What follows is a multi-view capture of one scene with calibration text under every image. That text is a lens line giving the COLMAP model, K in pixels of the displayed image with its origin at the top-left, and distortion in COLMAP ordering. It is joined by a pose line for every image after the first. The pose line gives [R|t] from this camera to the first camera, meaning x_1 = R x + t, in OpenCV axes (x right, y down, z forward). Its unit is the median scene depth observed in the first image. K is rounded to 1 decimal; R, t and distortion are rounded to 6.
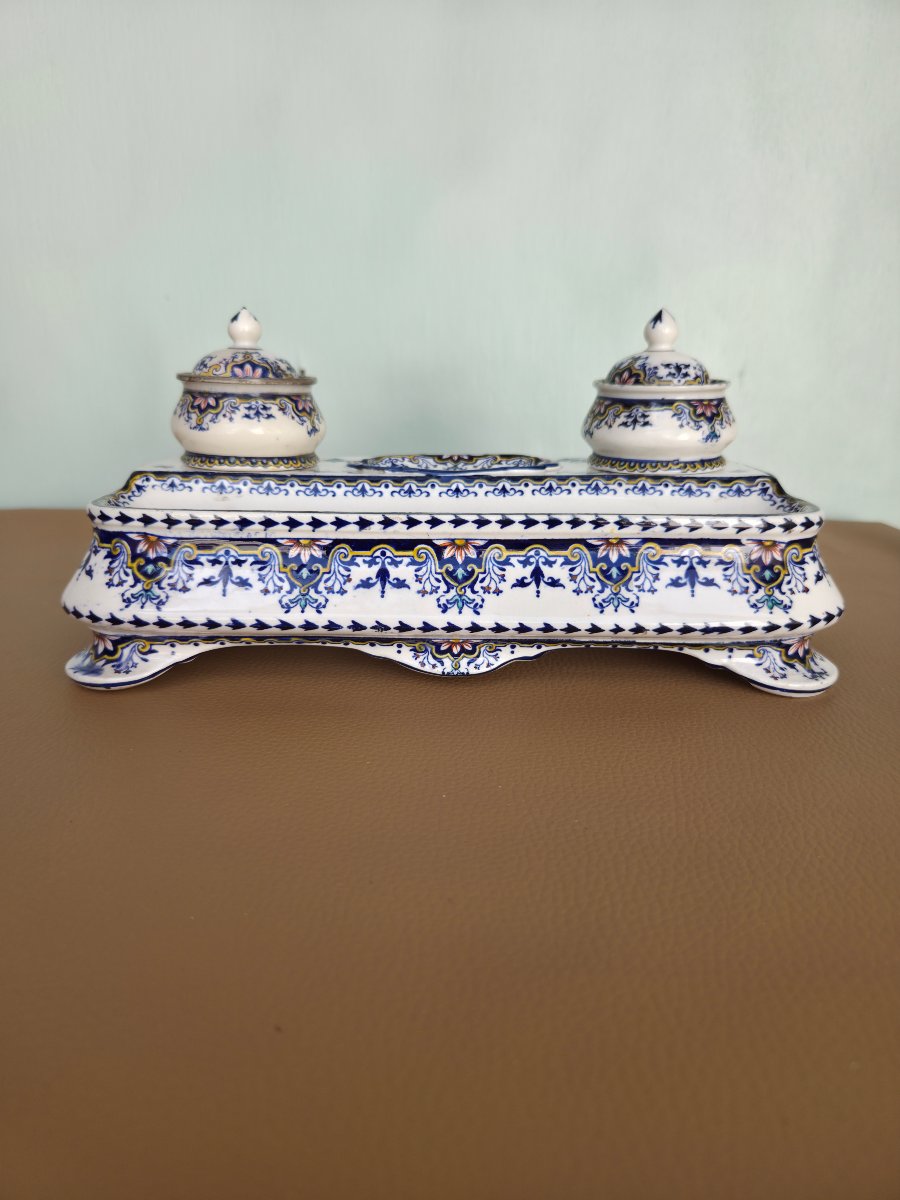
lens RADIAL K [[829.8, 0, 467.8], [0, 829.8, 578.6], [0, 0, 1]] dist [0.021872, -0.033430]
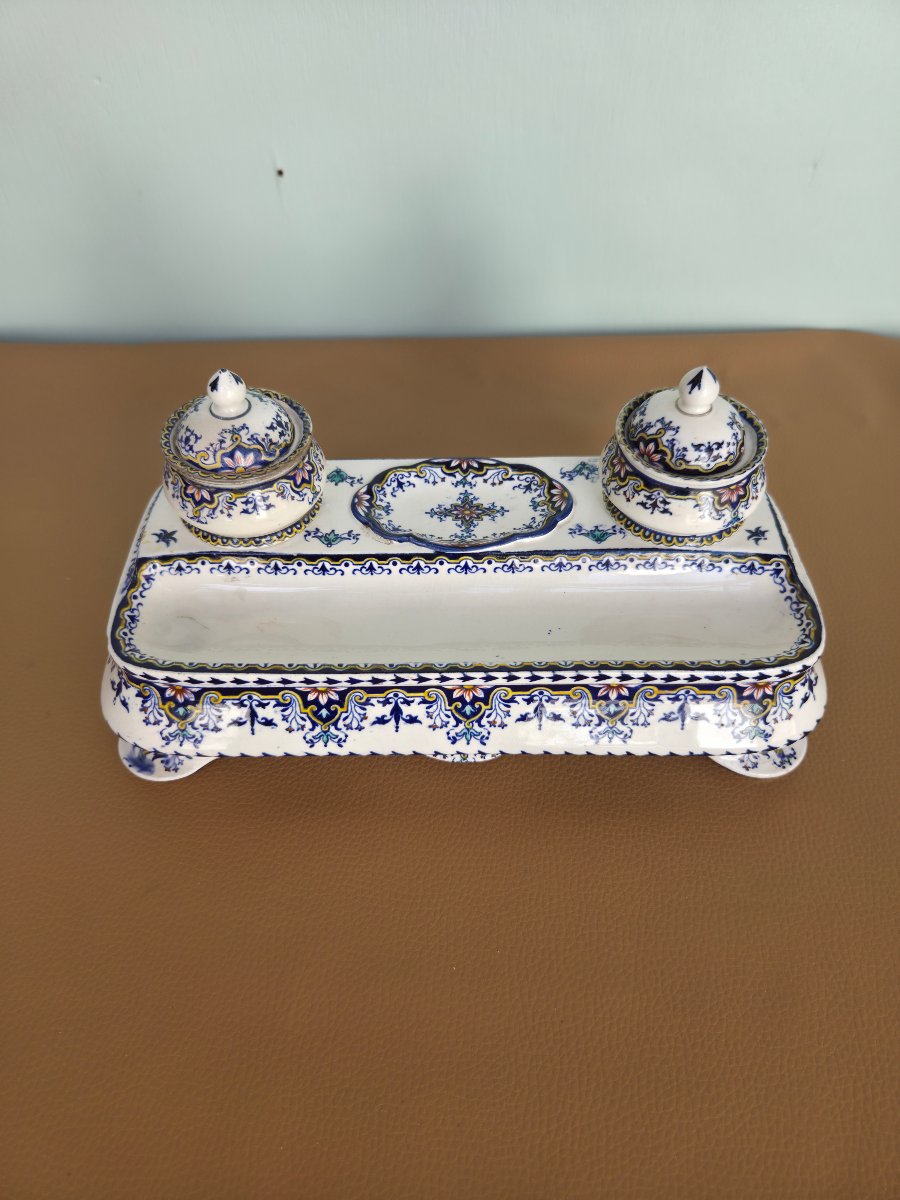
lens RADIAL K [[829.8, 0, 464.4], [0, 829.8, 574.4], [0, 0, 1]] dist [0.021872, -0.033430]
pose [[0.999882, 0.010381, -0.011347, -0.003846], [-0.002897, 0.851738, 0.523960, -0.717918], [0.015104, -0.523865, 0.851667, 0.176119]]
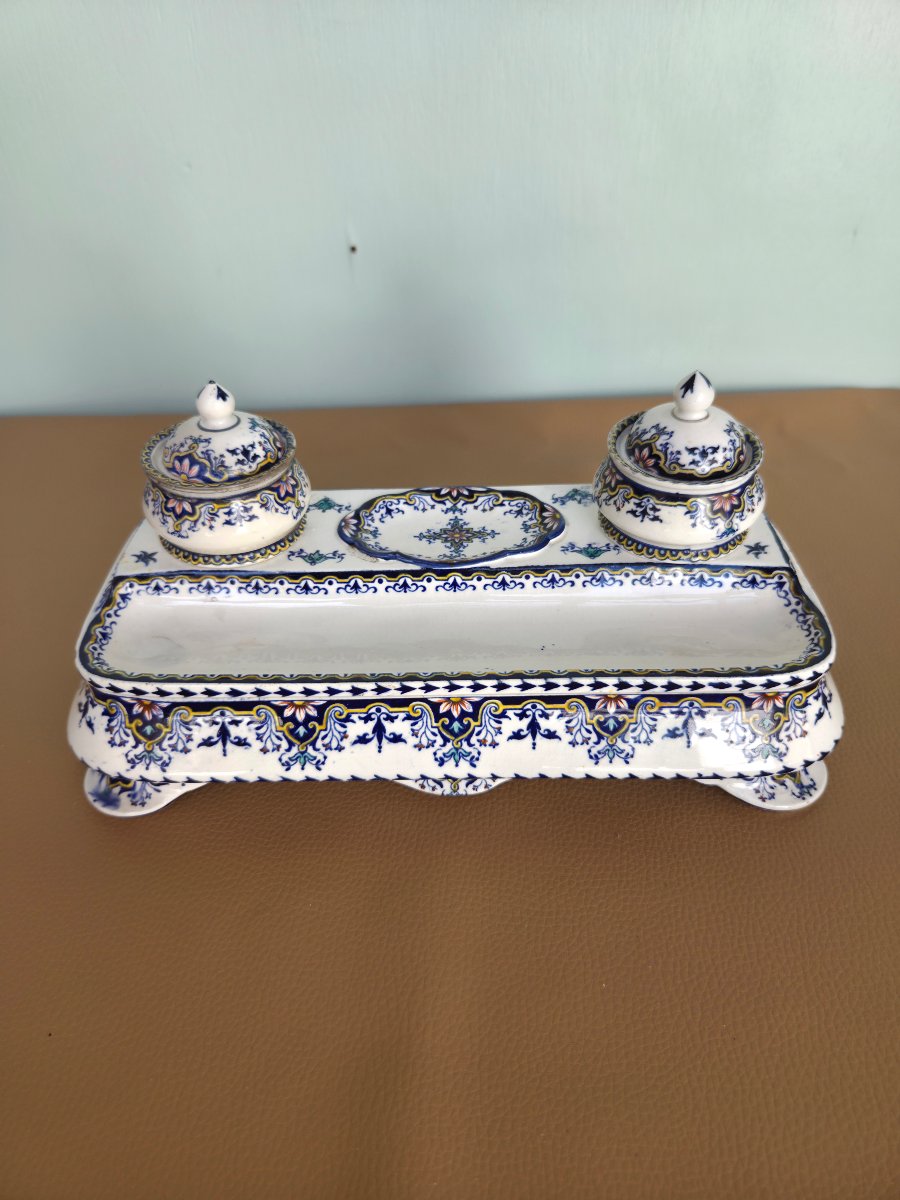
lens RADIAL K [[829.8, 0, 465.1], [0, 829.8, 576.4], [0, 0, 1]] dist [0.021872, -0.033430]
pose [[0.999621, -0.004123, -0.027221, 0.029308], [0.014114, 0.925666, 0.378077, -0.551371], [0.023638, -0.378318, 0.925374, 0.142686]]
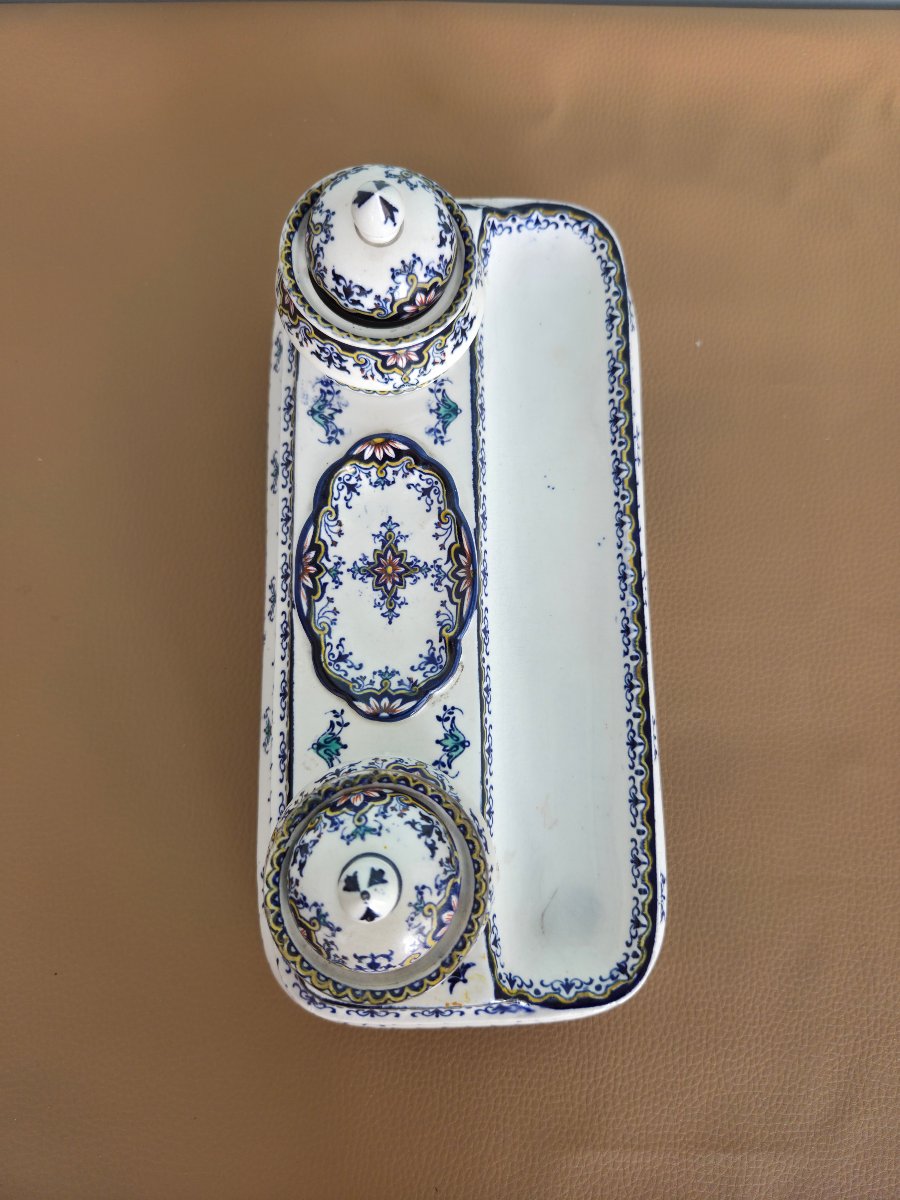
lens RADIAL K [[829.8, 0, 457.1], [0, 829.8, 583.8], [0, 0, 1]] dist [0.021872, -0.033430]
pose [[0.023484, -0.985602, 0.167440, -0.184464], [0.240992, 0.168128, 0.955853, -1.027417], [-0.970243, 0.017904, 0.241471, 0.964604]]
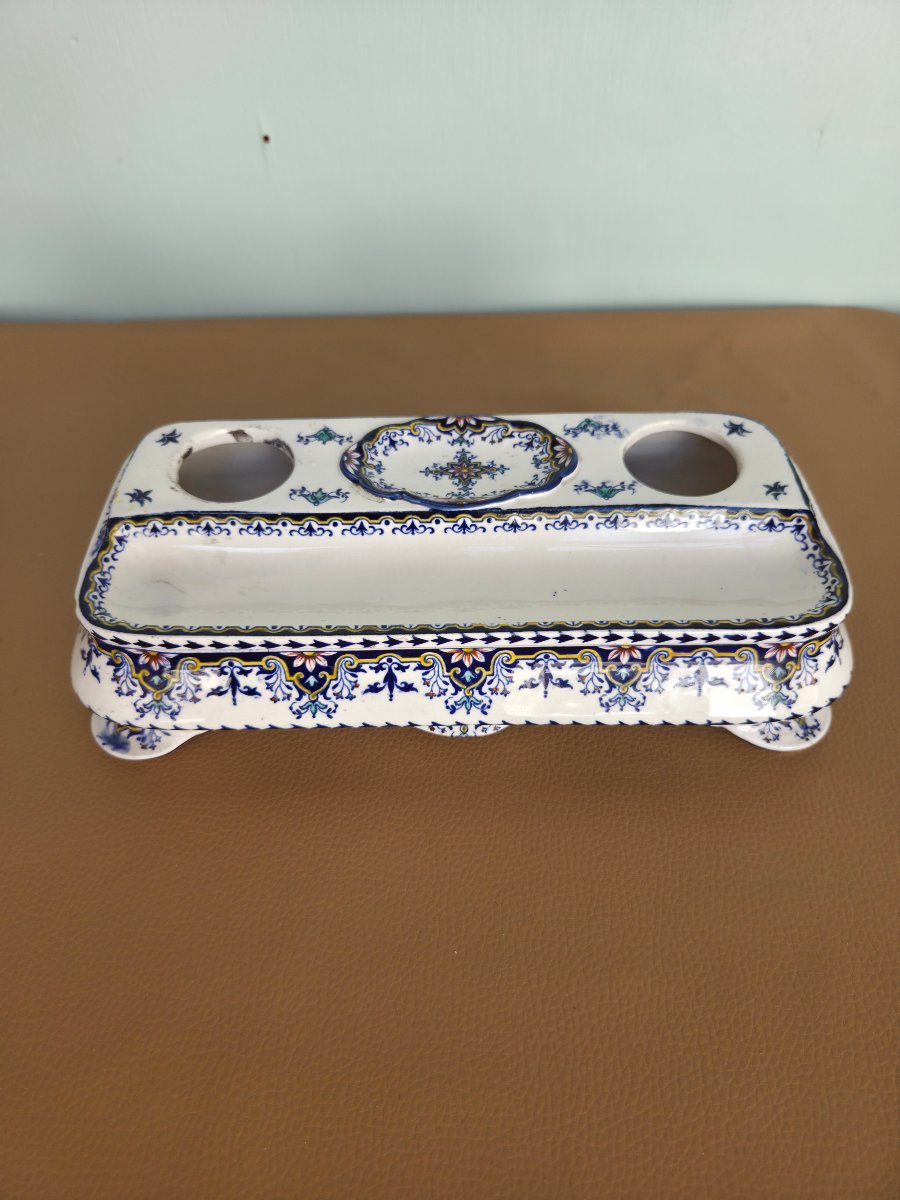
lens RADIAL K [[829.8, 0, 464.0], [0, 829.8, 590.9], [0, 0, 1]] dist [0.021872, -0.033430]
pose [[0.999976, 0.001190, -0.006886, -0.007262], [0.002579, 0.852976, 0.521944, -0.610377], [0.006495, -0.521949, 0.852952, 0.206190]]
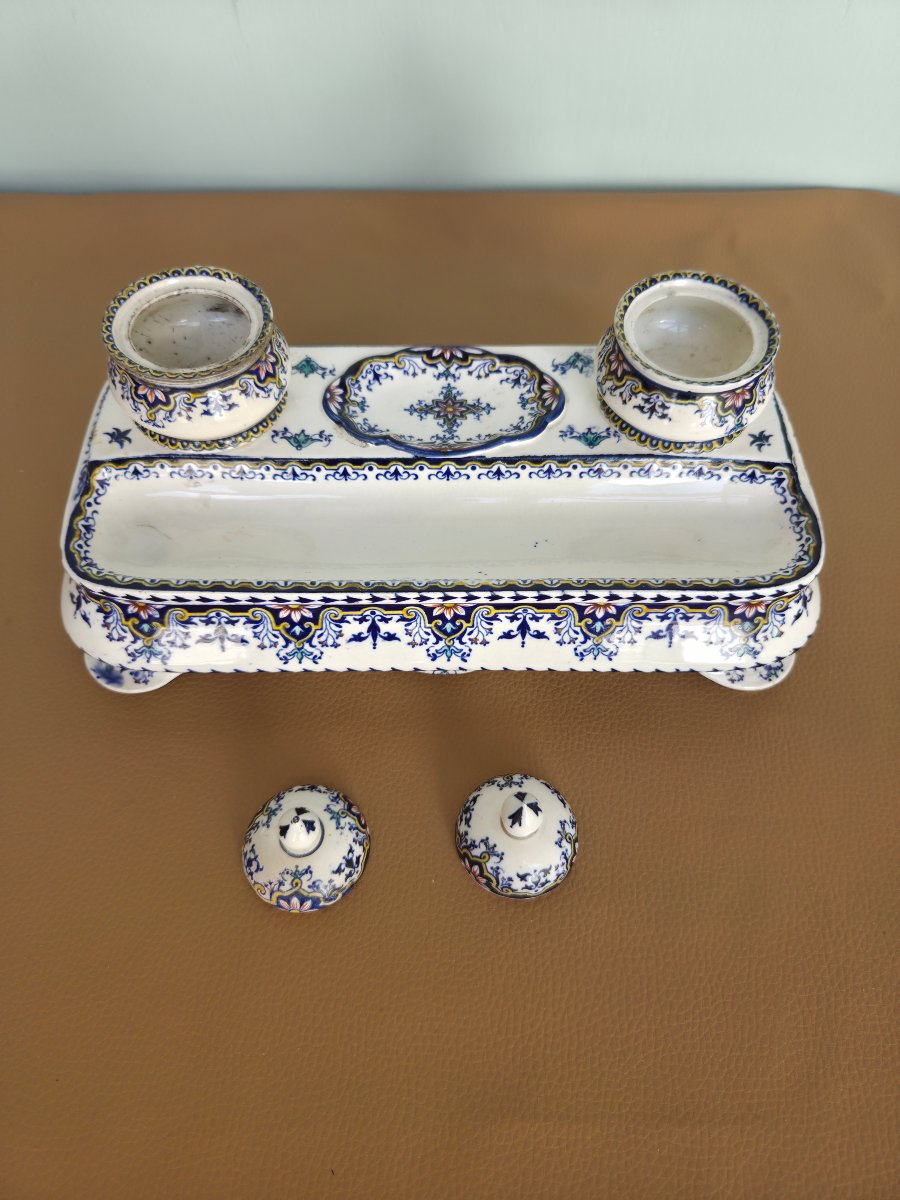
lens RADIAL K [[829.8, 0, 472.4], [0, 829.8, 581.5], [0, 0, 1]] dist [0.021872, -0.033430]
pose [[0.999742, 0.018194, 0.013604, 0.004953], [-0.022618, 0.741091, 0.671024, -0.738301], [0.002127, -0.671158, 0.741311, 0.274864]]
